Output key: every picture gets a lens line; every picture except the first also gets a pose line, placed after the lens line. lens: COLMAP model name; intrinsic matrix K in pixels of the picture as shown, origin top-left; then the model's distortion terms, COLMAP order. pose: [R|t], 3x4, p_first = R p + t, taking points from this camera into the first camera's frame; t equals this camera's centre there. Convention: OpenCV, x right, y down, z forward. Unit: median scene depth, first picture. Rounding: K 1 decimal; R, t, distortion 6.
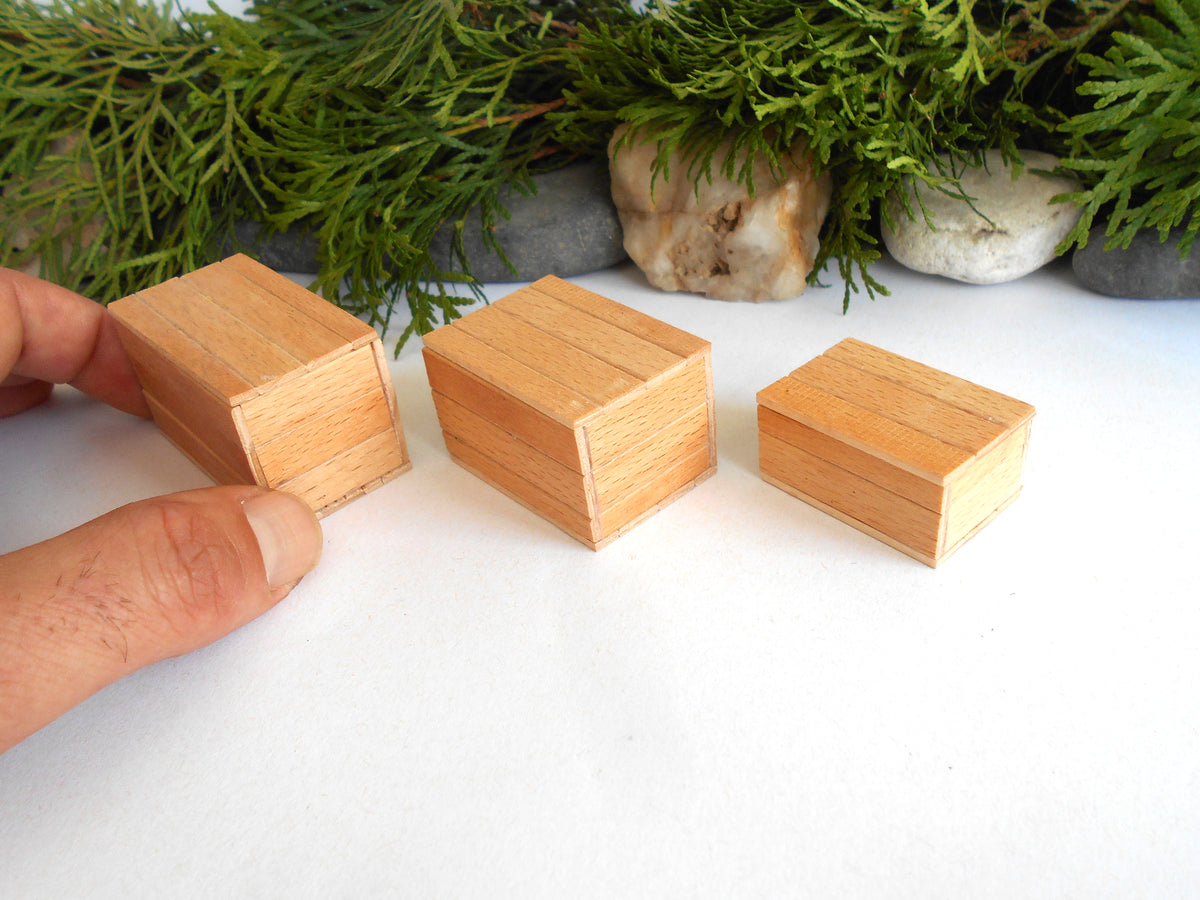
lens RADIAL K [[997.5, 0, 604.7], [0, 997.5, 442.6], [0, 0, 1]] dist [-0.028950, 0.030608]
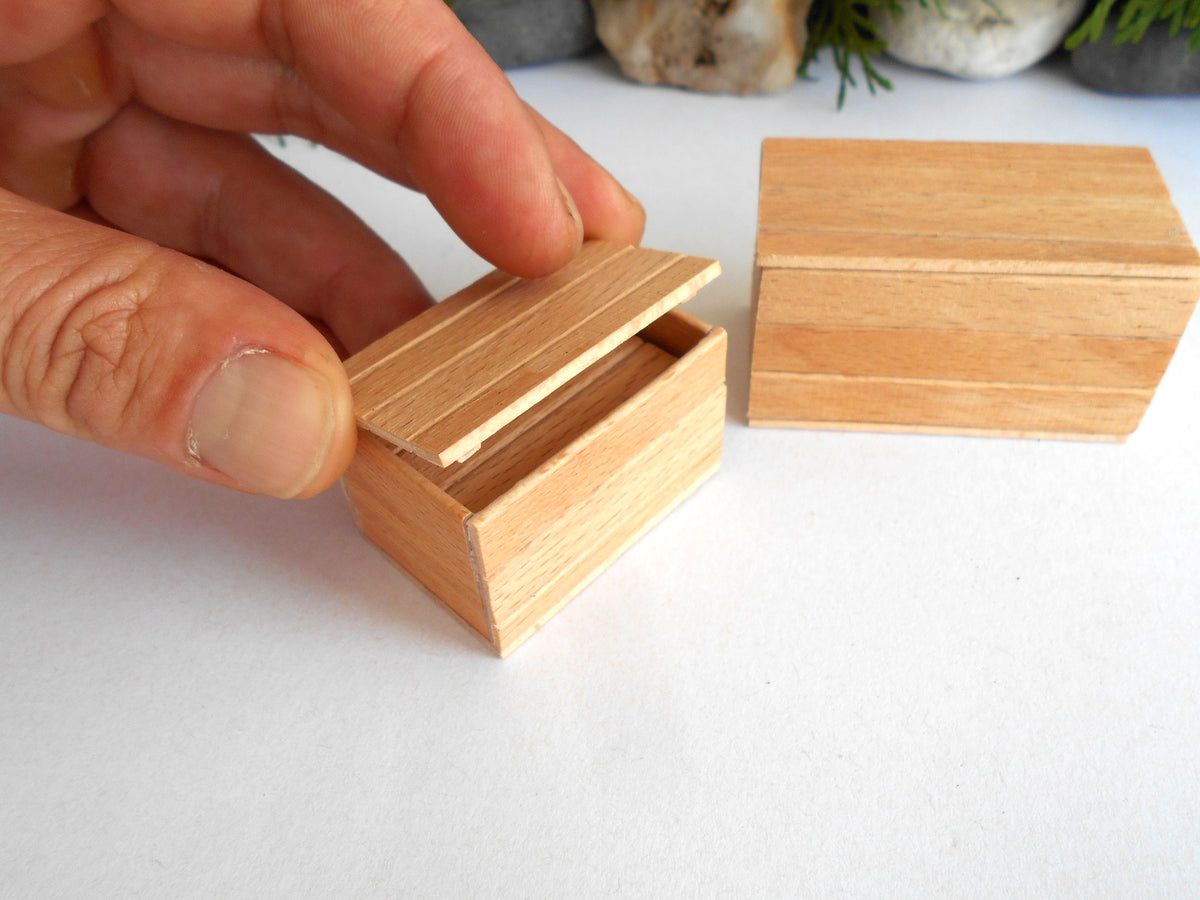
lens RADIAL K [[997.5, 0, 600.9], [0, 997.5, 440.1], [0, 0, 1]] dist [-0.028950, 0.030608]
pose [[0.991953, -0.034143, 0.121914, -0.106152], [0.010524, 0.981854, 0.189345, -0.003436], [-0.126166, -0.186539, 0.974313, 0.053262]]
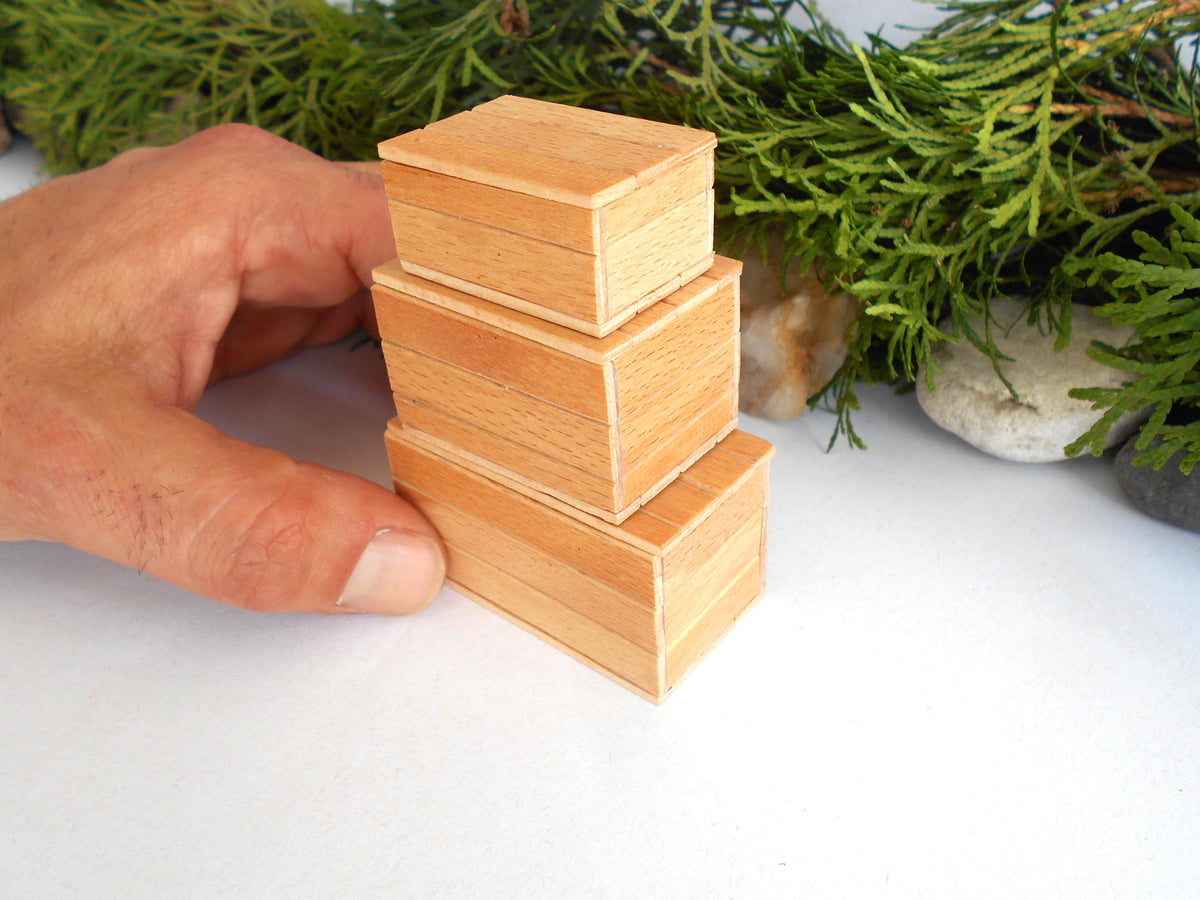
lens RADIAL K [[997.5, 0, 625.7], [0, 997.5, 445.6], [0, 0, 1]] dist [-0.028950, 0.030608]
pose [[0.946369, 0.241803, -0.214285, 0.252438], [-0.236924, 0.970314, 0.048566, -0.134563], [0.219667, 0.004808, 0.975563, 0.103667]]
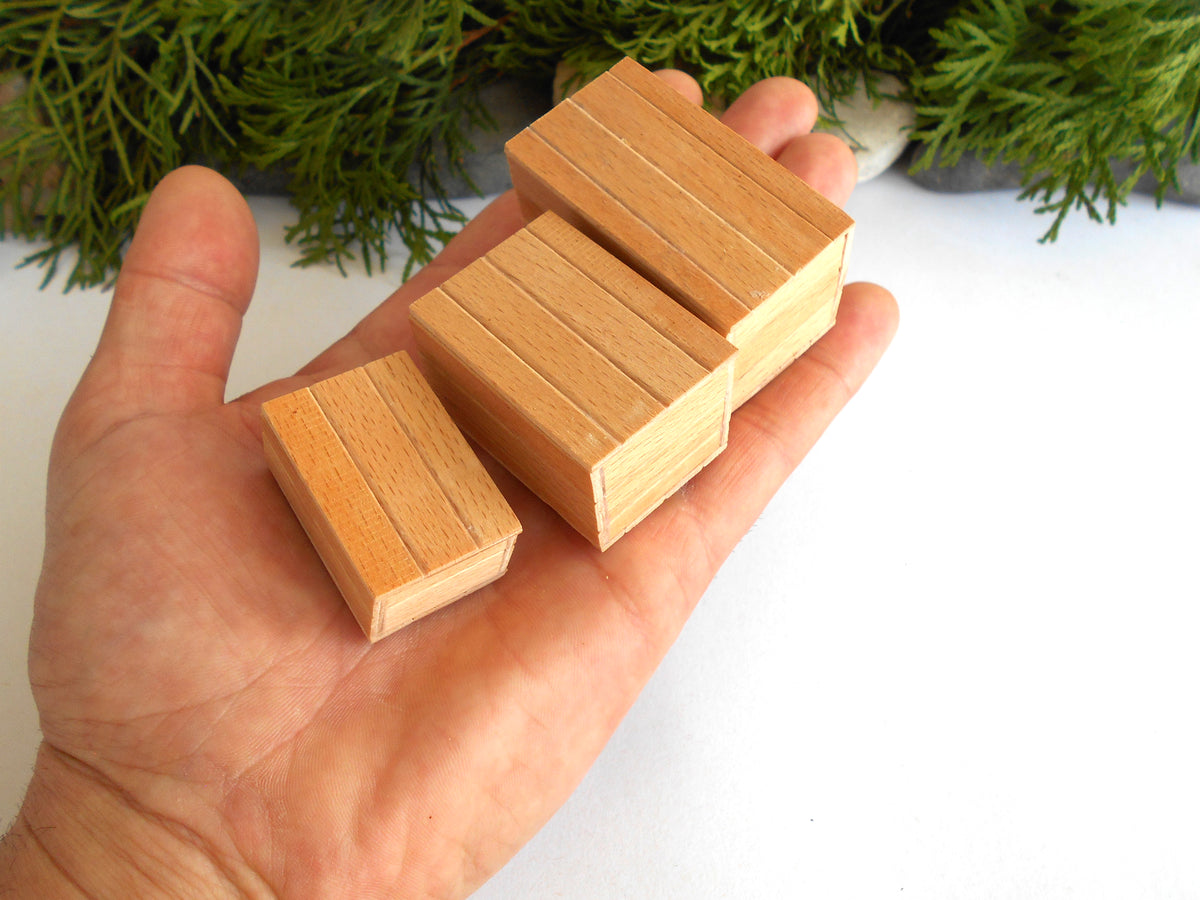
lens RADIAL K [[997.5, 0, 594.9], [0, 997.5, 434.9], [0, 0, 1]] dist [-0.028950, 0.030608]
pose [[0.963170, -0.138279, 0.230615, -0.292032], [0.078177, 0.964597, 0.251875, -0.197162], [-0.257280, -0.224570, 0.939881, -0.229295]]
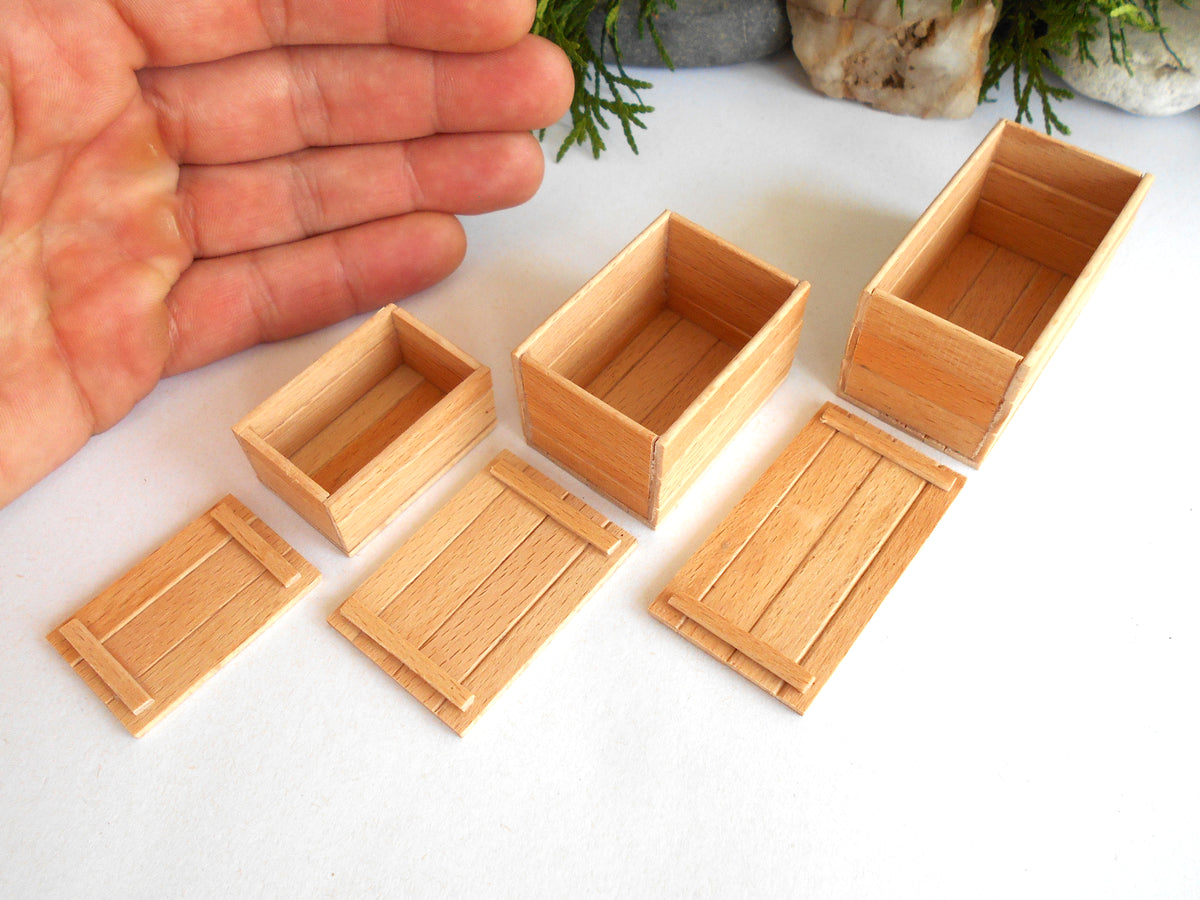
lens RADIAL K [[997.5, 0, 606.5], [0, 997.5, 429.7], [0, 0, 1]] dist [-0.028950, 0.030608]
pose [[0.994530, 0.011794, 0.103785, -0.270785], [-0.045612, 0.942905, 0.329924, -0.165111], [-0.093968, -0.332853, 0.938285, -0.007347]]
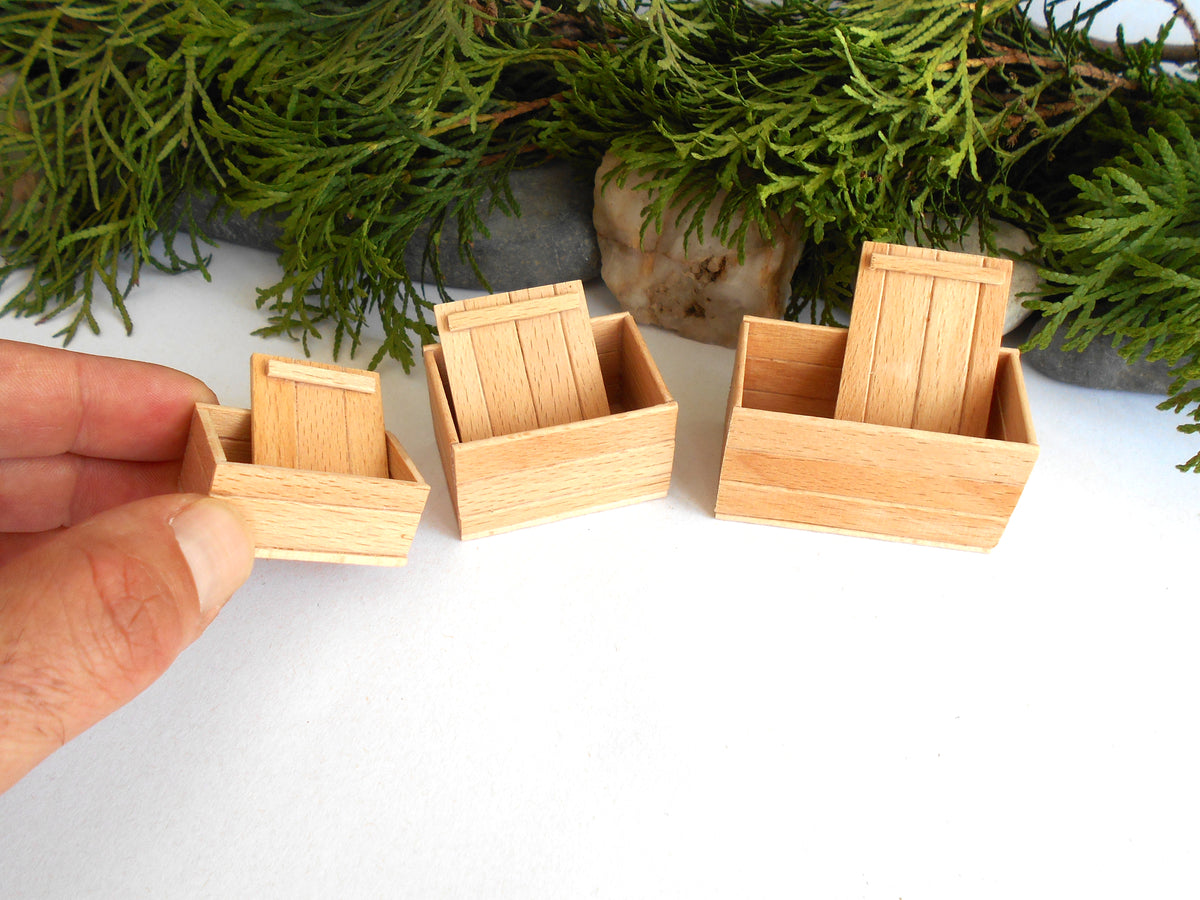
lens RADIAL K [[997.5, 0, 597.5], [0, 997.5, 448.1], [0, 0, 1]] dist [-0.028950, 0.030608]
pose [[0.990408, 0.066533, 0.121102, -0.099811], [-0.085074, 0.984241, 0.155021, -0.191208], [-0.108879, -0.163836, 0.980461, -0.008315]]
